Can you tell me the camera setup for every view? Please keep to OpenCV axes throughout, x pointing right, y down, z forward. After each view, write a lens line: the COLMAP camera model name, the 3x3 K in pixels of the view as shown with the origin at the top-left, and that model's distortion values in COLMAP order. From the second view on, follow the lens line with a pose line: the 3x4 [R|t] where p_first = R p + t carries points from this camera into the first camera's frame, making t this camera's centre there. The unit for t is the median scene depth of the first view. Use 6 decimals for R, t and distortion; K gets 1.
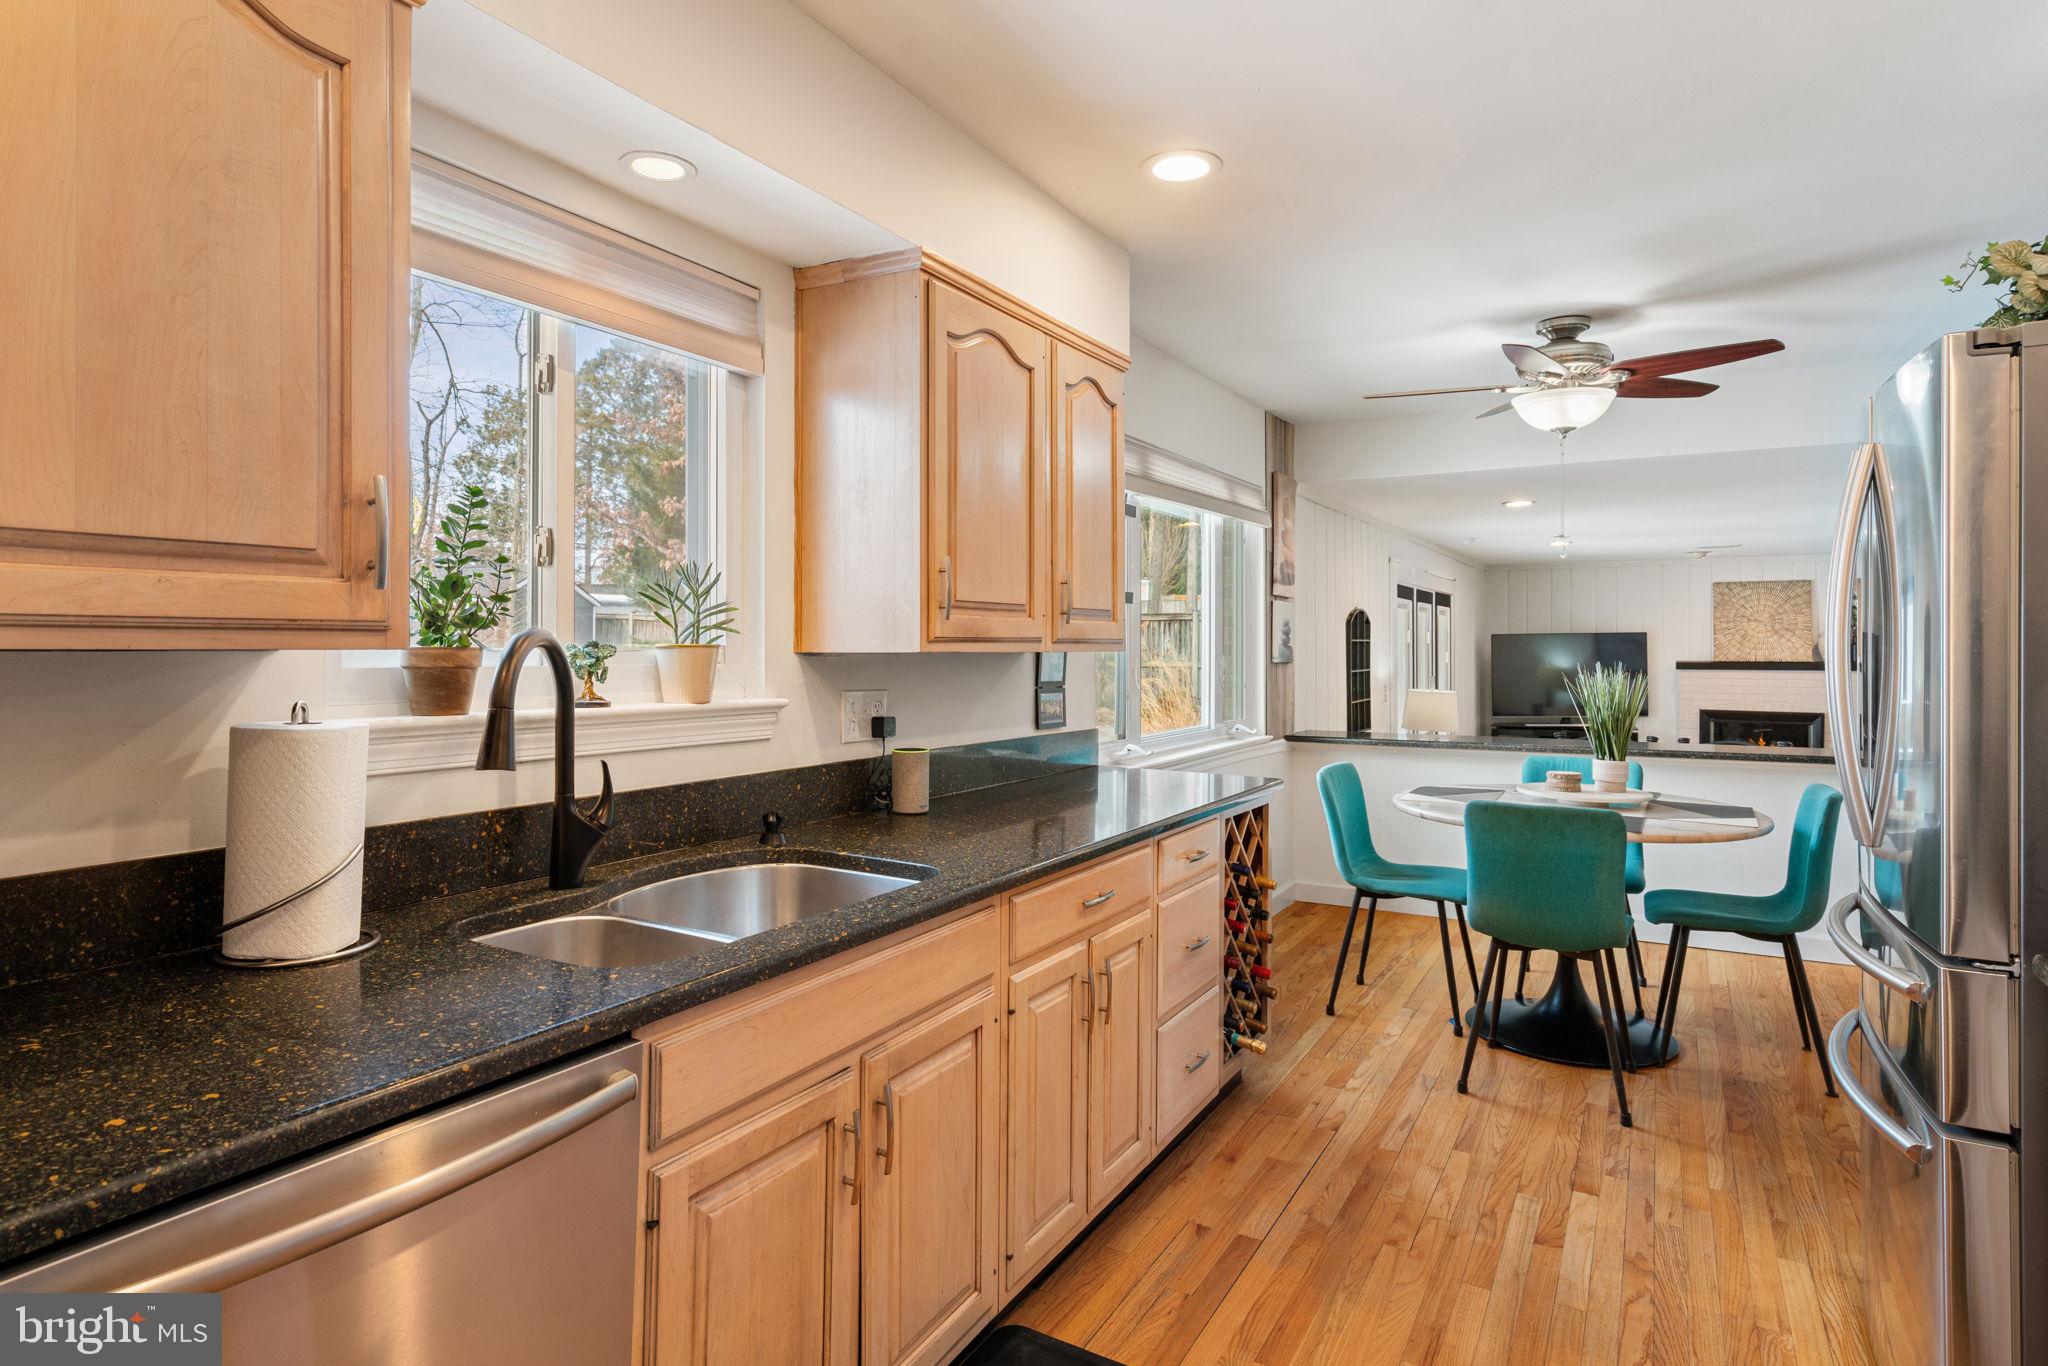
lens RADIAL K [[1084.9, 0, 1020.0], [0, 1084.9, 639.6], [0, 0, 1]] dist [0.001419, 0.000350]
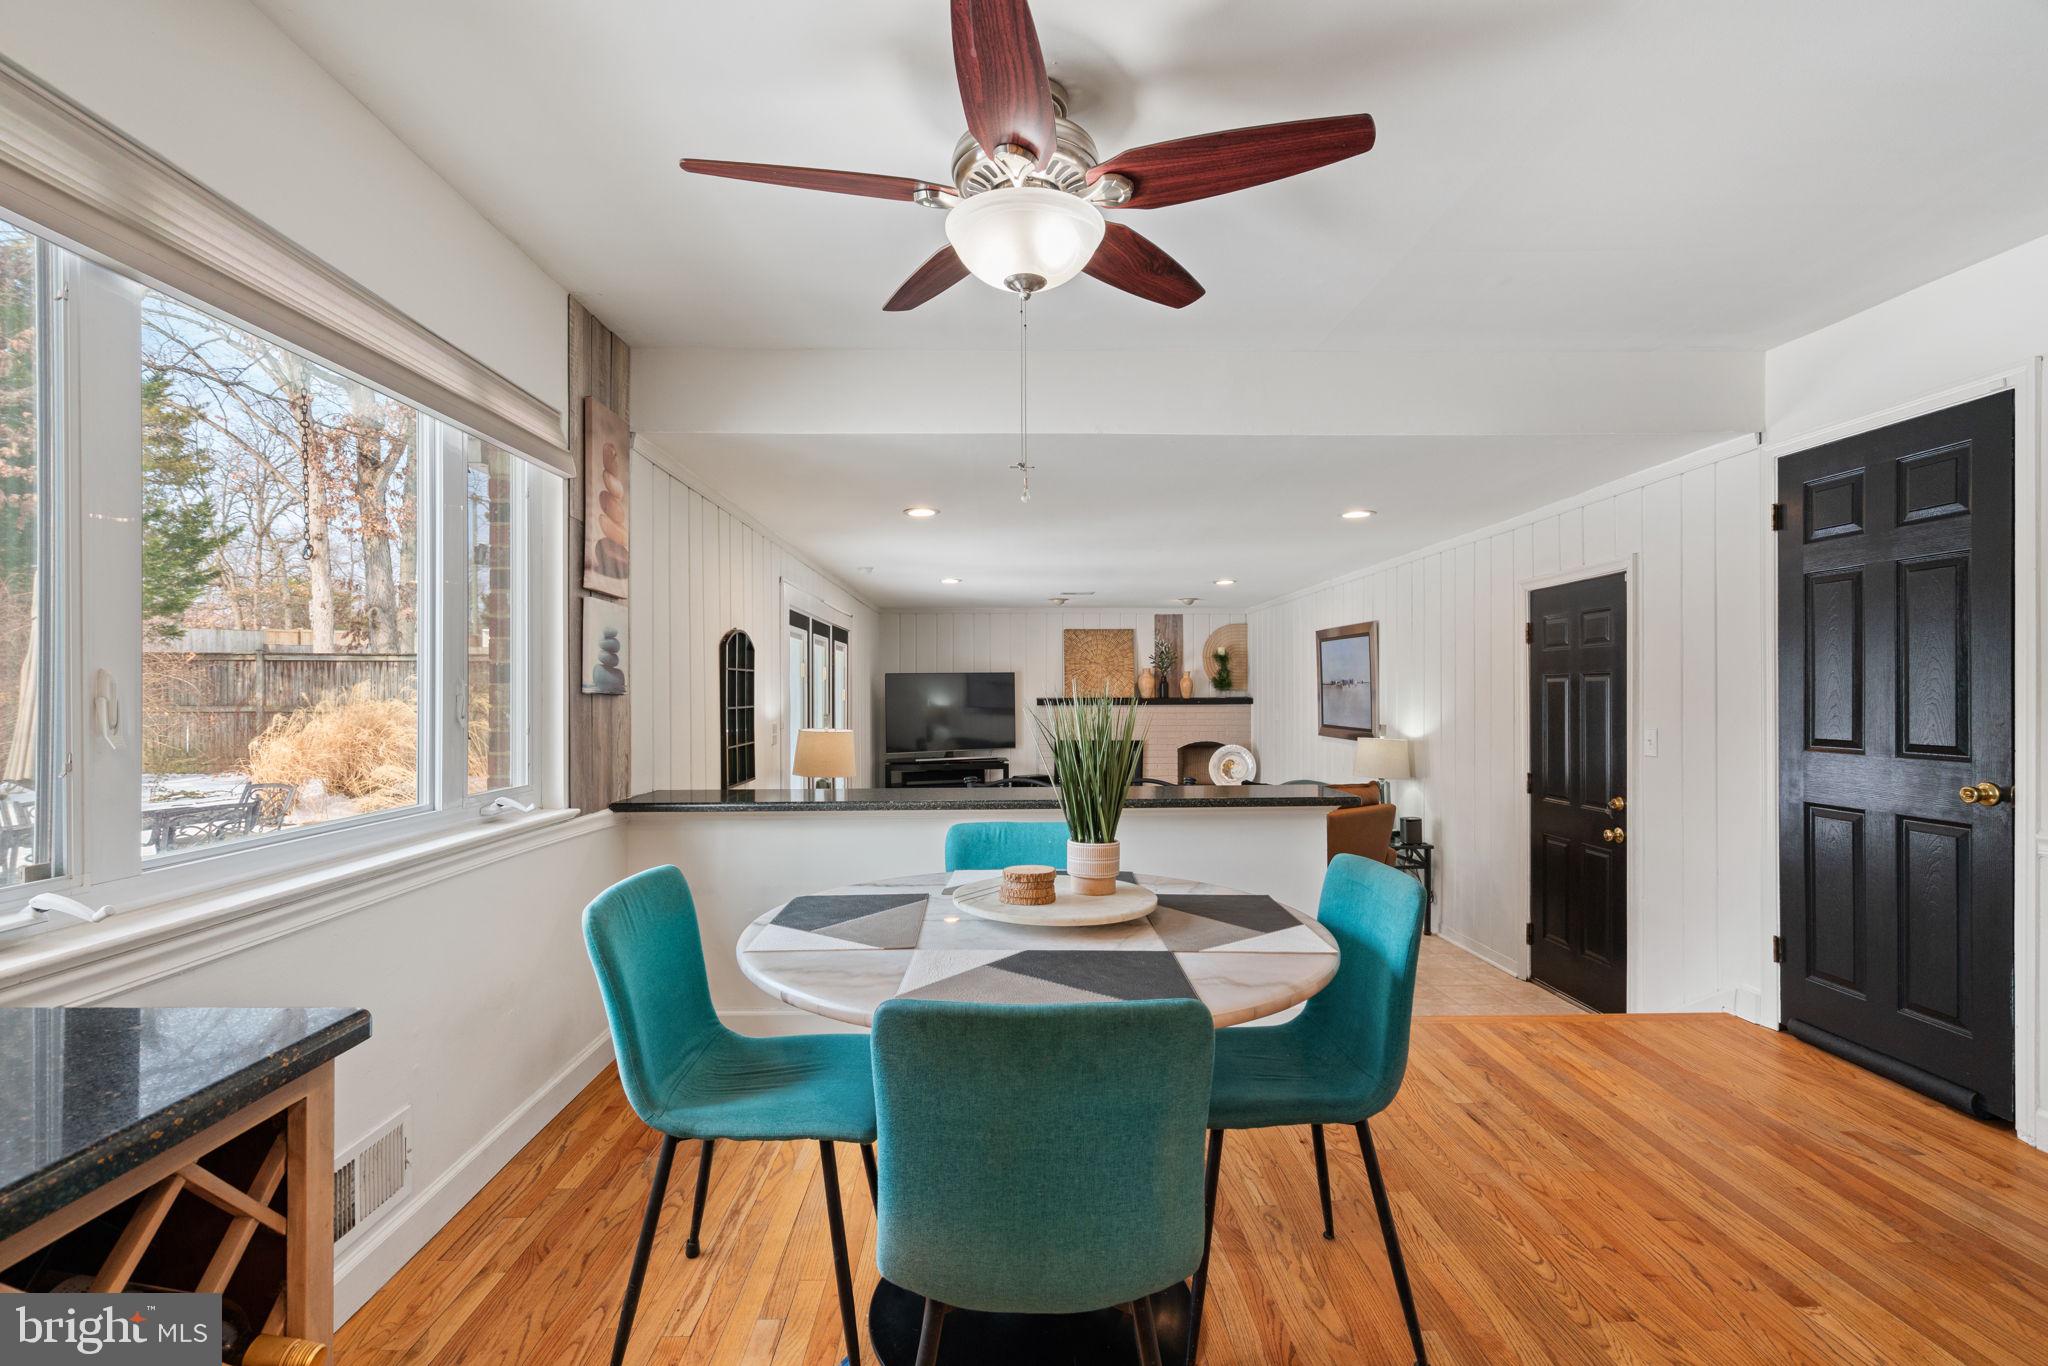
lens RADIAL K [[940.8, 0, 1023.4], [0, 940.8, 686.0], [0, 0, 1]] dist [0.002369, 0.000829]
pose [[0.846334, 0.001198, 0.532651, 0.149029], [-0.000982, 0.999999, -0.000689, 0.016084], [-0.532651, 0.000060, 0.846335, 0.372094]]
